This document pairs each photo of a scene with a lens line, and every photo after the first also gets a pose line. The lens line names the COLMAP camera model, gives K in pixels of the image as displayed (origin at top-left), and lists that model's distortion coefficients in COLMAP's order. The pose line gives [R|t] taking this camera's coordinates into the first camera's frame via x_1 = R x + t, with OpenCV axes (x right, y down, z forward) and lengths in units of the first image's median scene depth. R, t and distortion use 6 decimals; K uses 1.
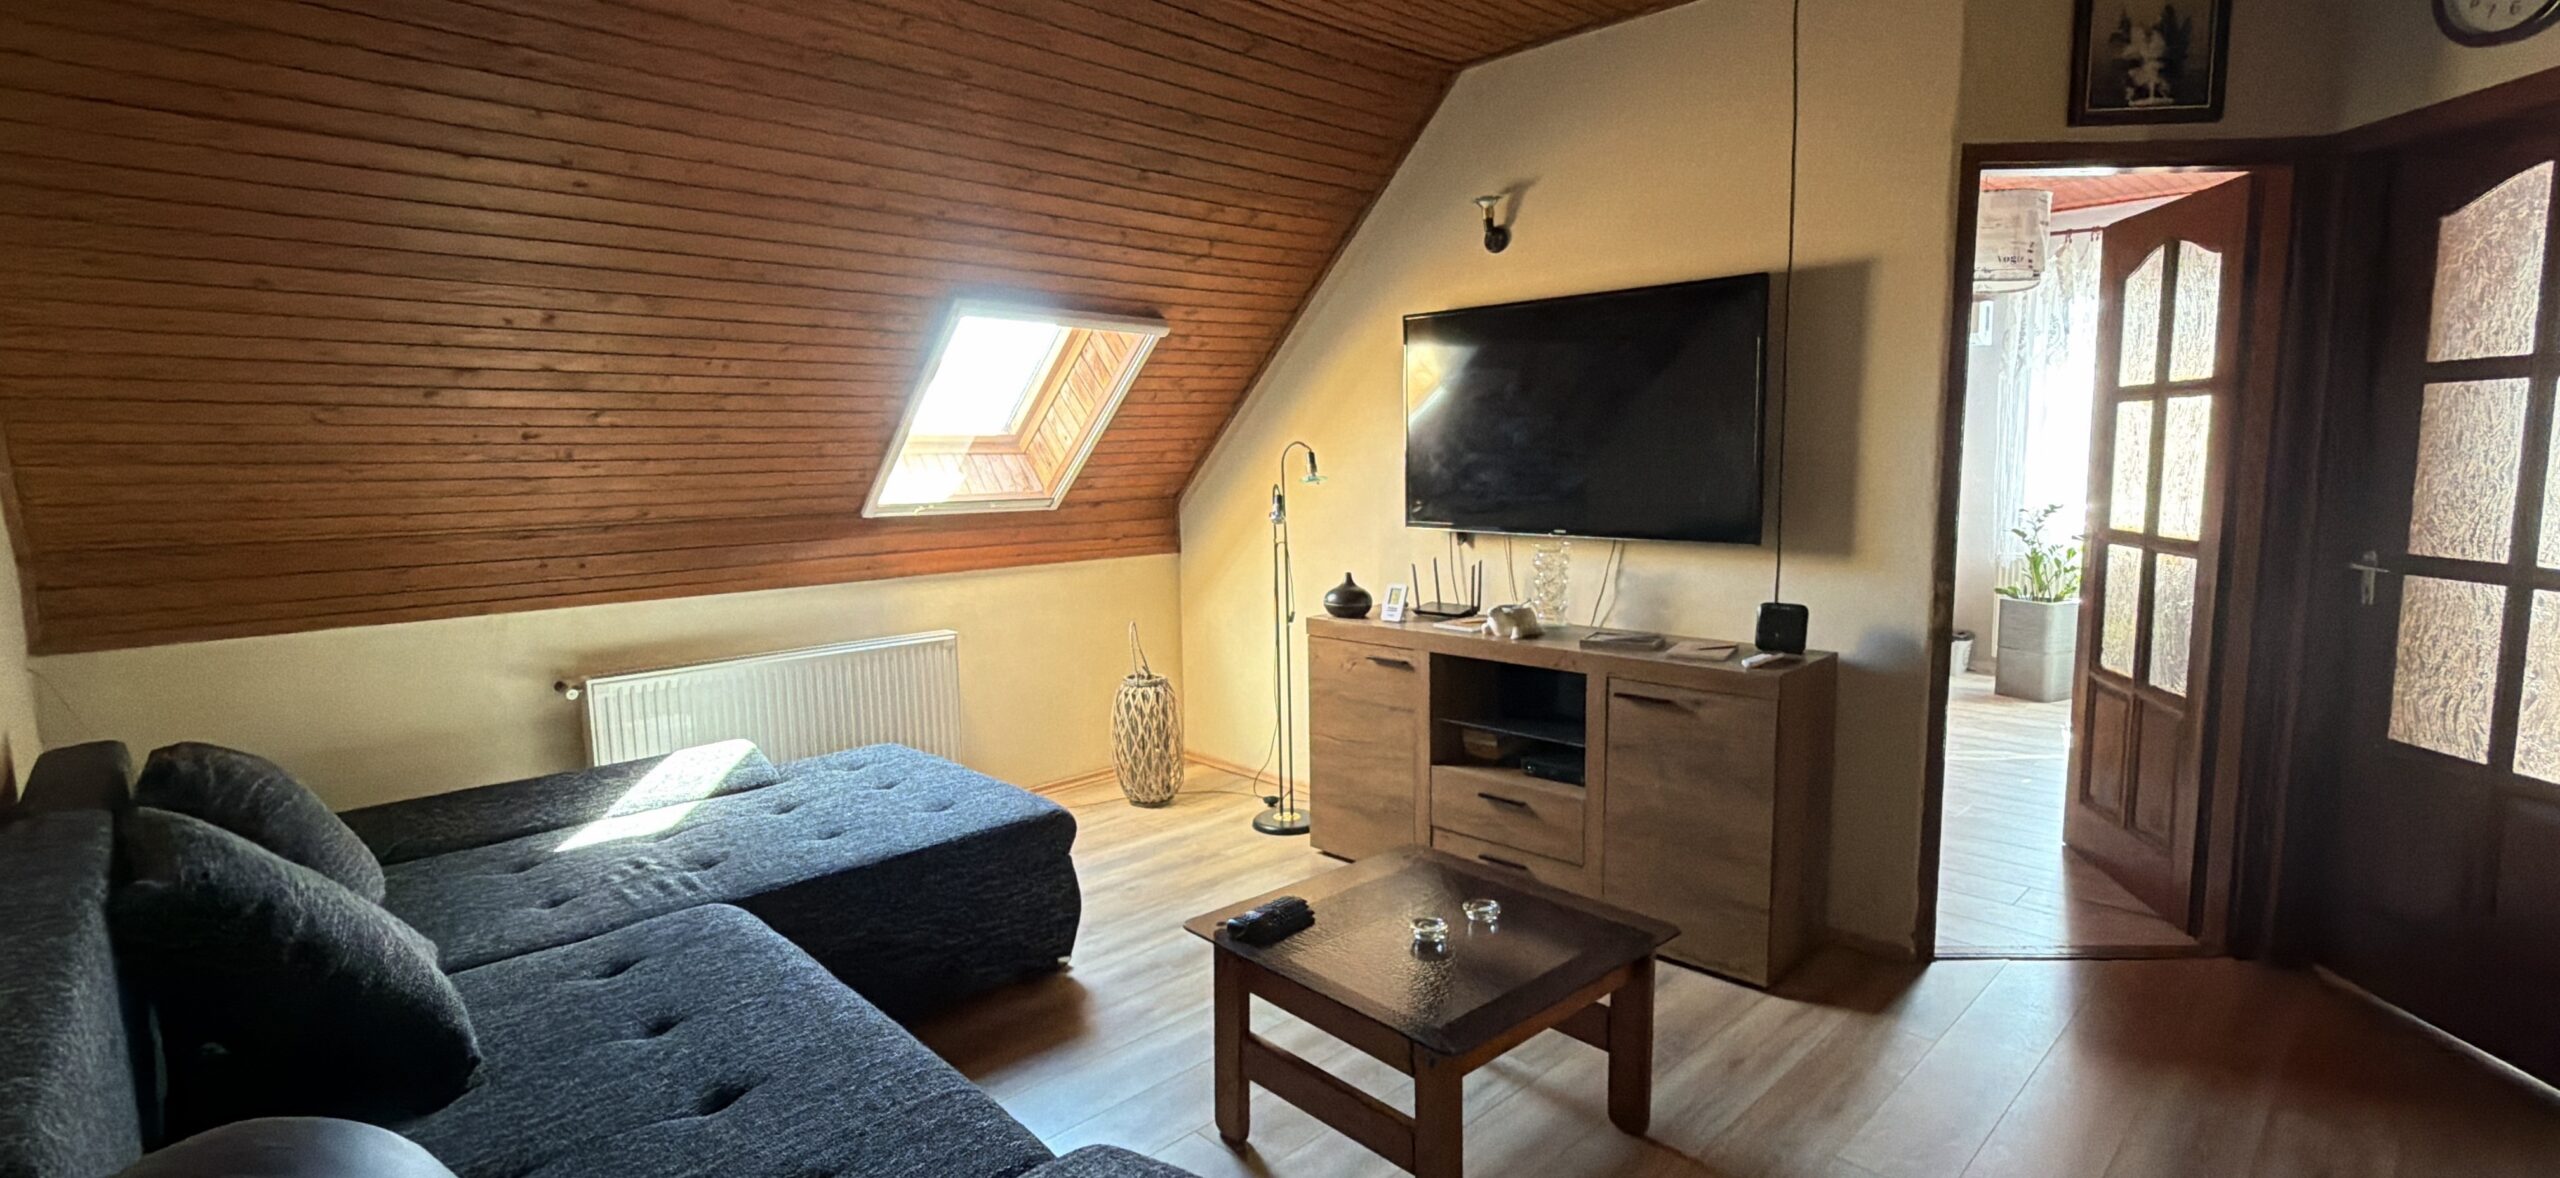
lens RADIAL K [[1162.3, 0, 1283.6], [0, 1162.3, 592.5], [0, 0, 1]] dist [0.000356, -0.000133]
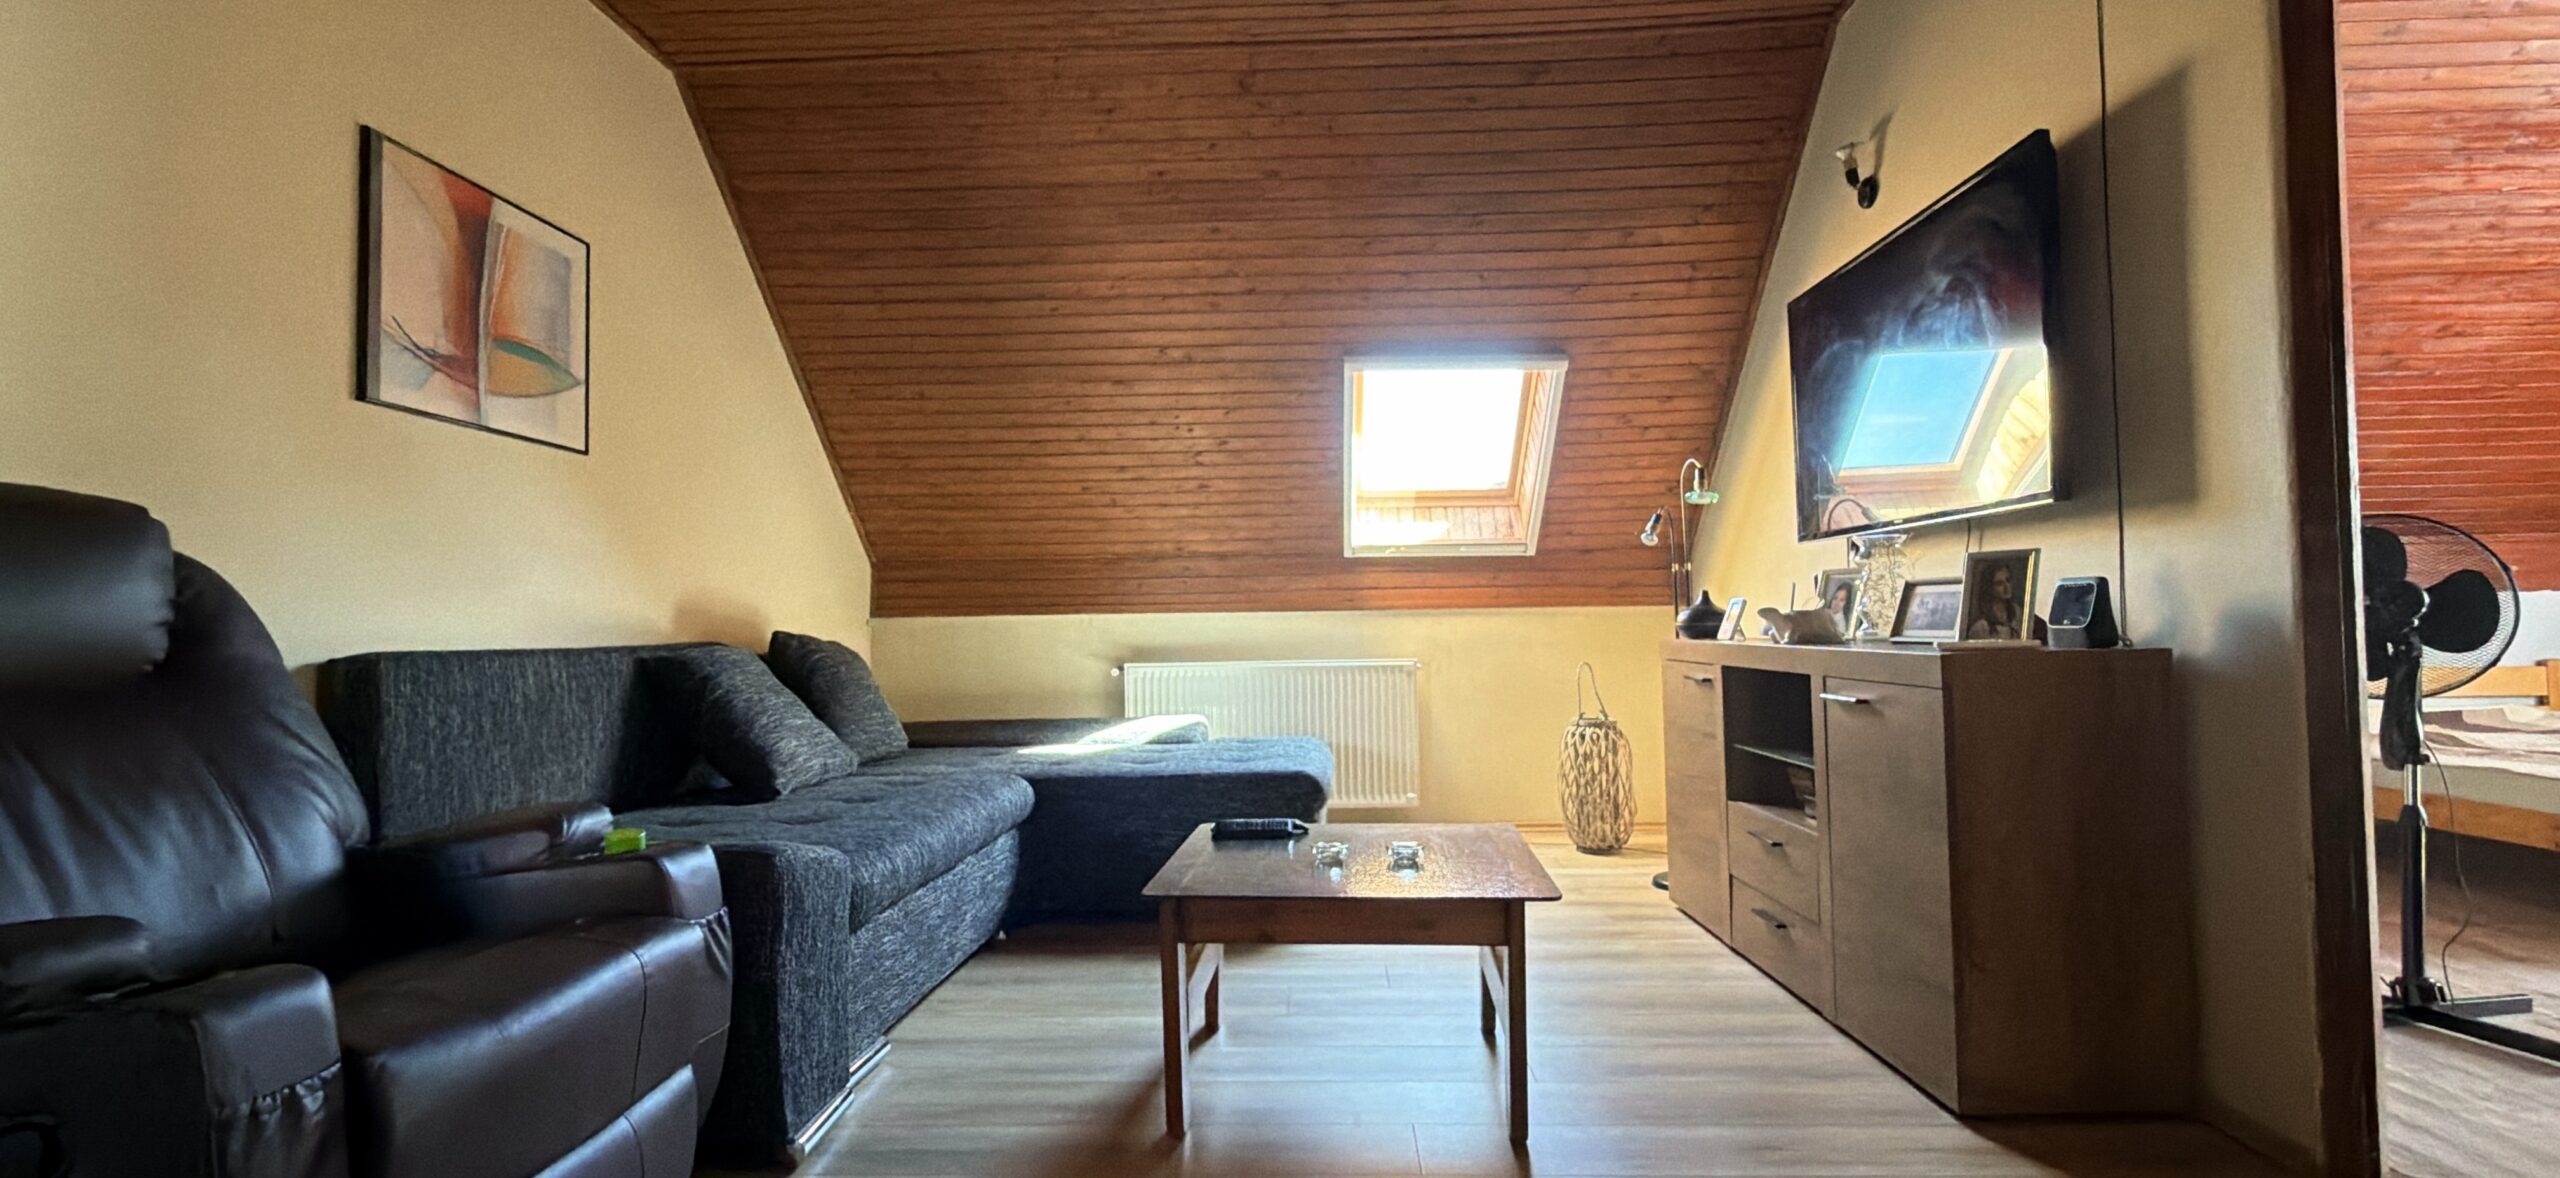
lens RADIAL K [[1162.3, 0, 1270.1], [0, 1162.3, 583.1], [0, 0, 1]] dist [0.000356, -0.000133]
pose [[0.685682, -0.021198, -0.727592, 0.470013], [-0.082998, 0.990780, -0.107082, 0.099712], [0.723154, 0.133813, 0.677601, 0.143595]]
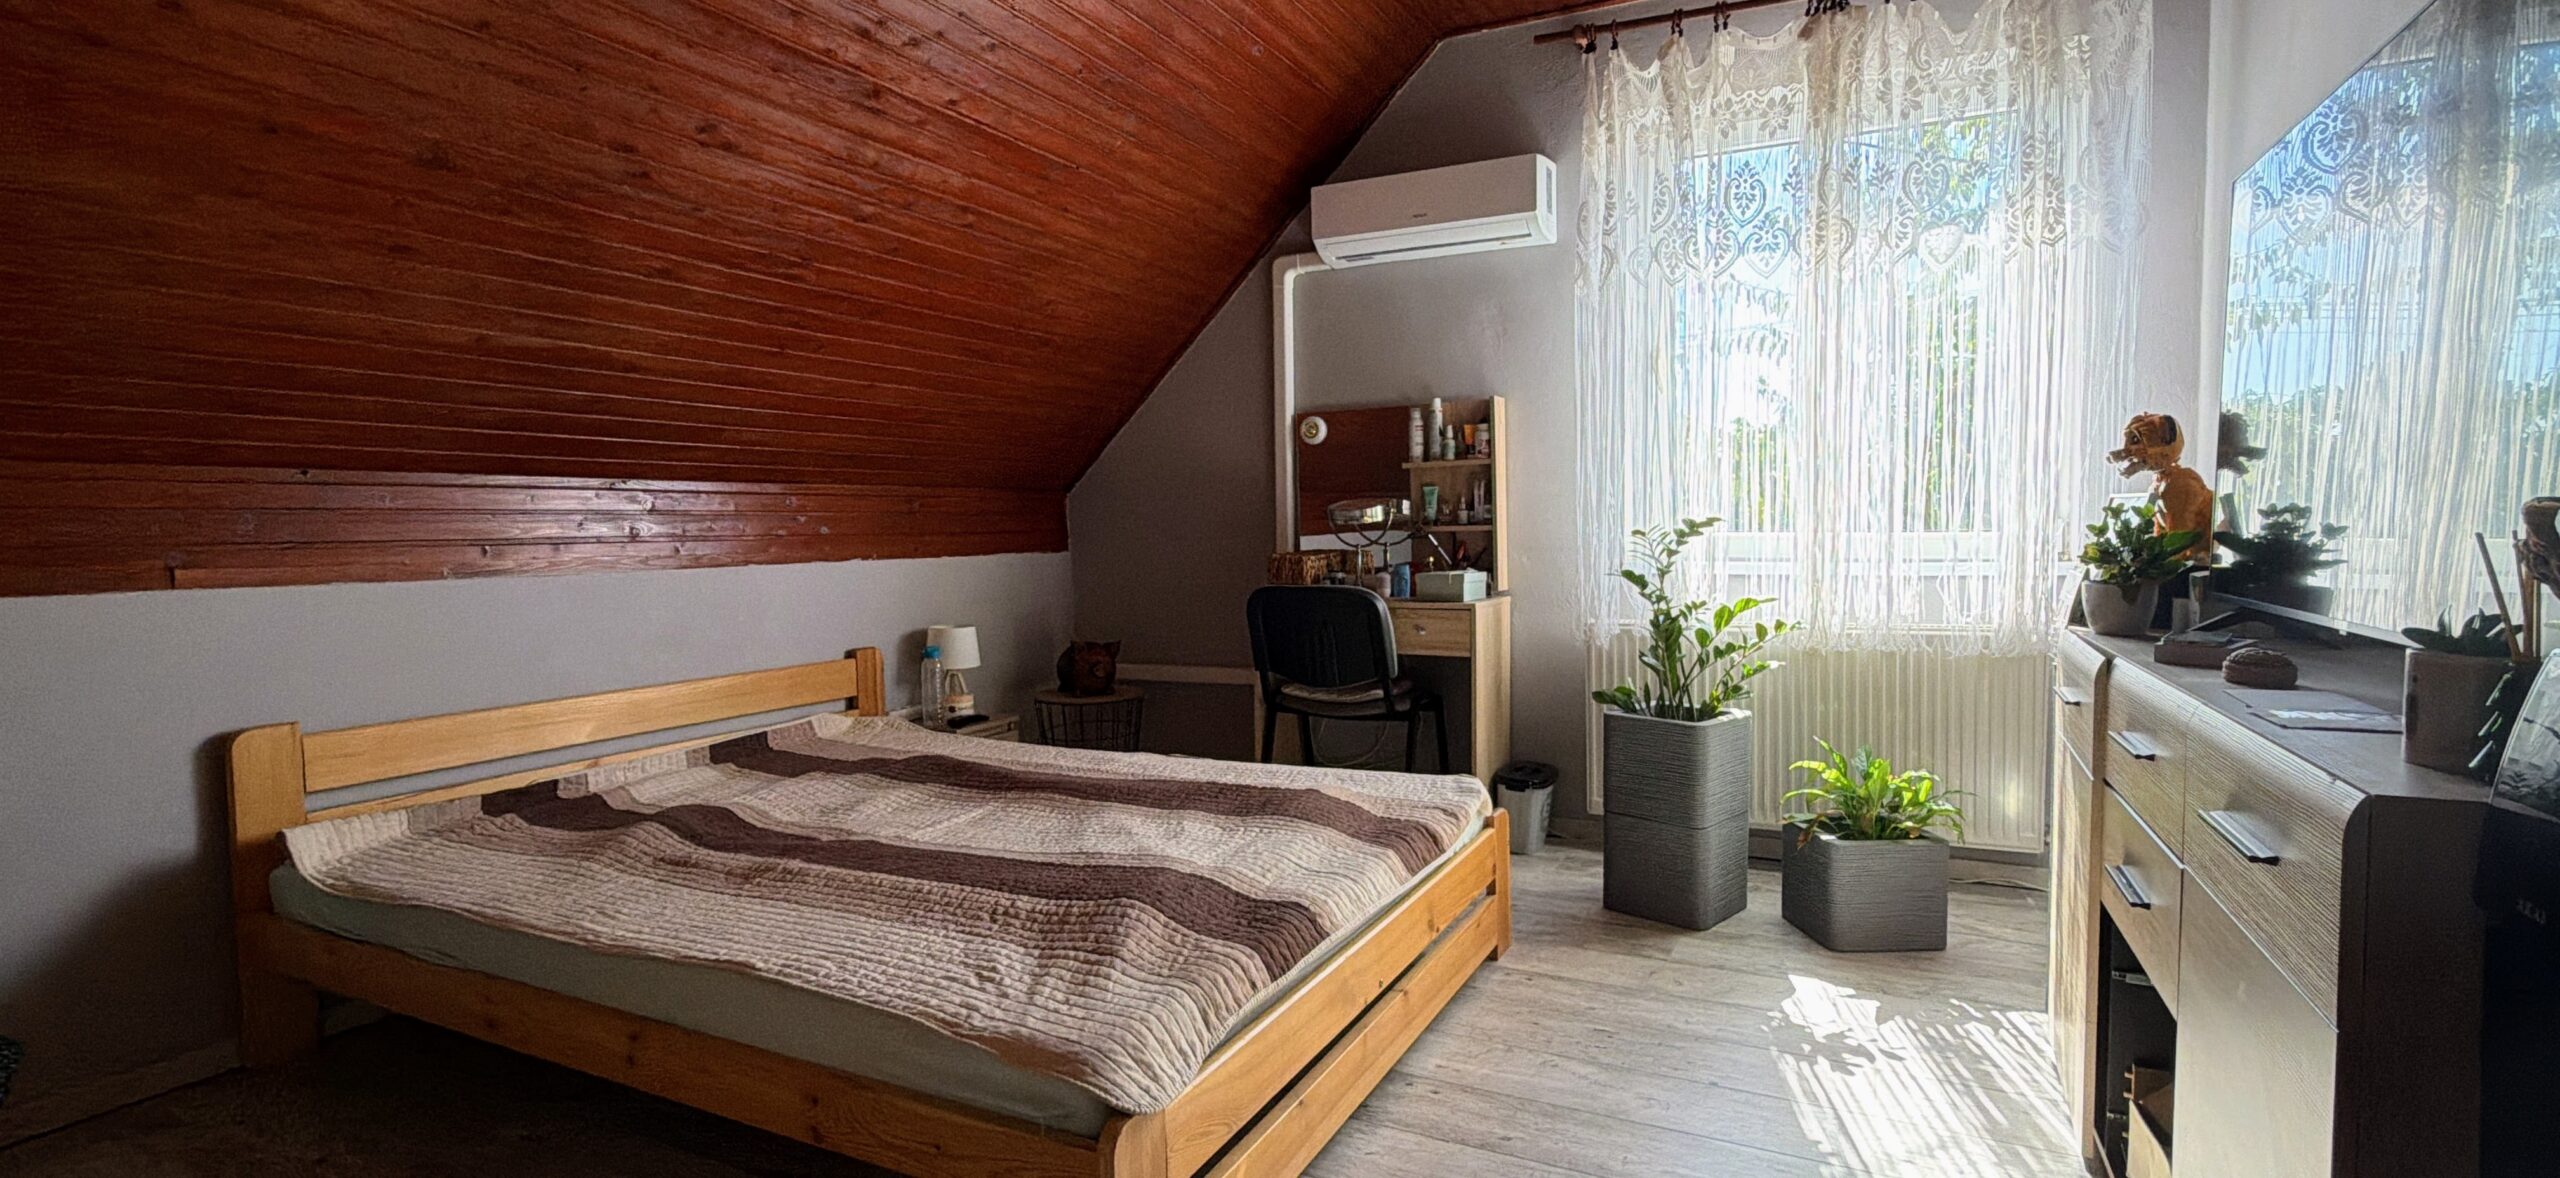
lens RADIAL K [[1162.3, 0, 1284.5], [0, 1162.3, 591.9], [0, 0, 1]] dist [0.000356, -0.000133]
pose [[0.945270, -0.017252, 0.325832, 0.519091], [0.037162, 0.997796, -0.054981, -0.037558], [-0.324165, 0.064080, 0.943828, 0.908271]]
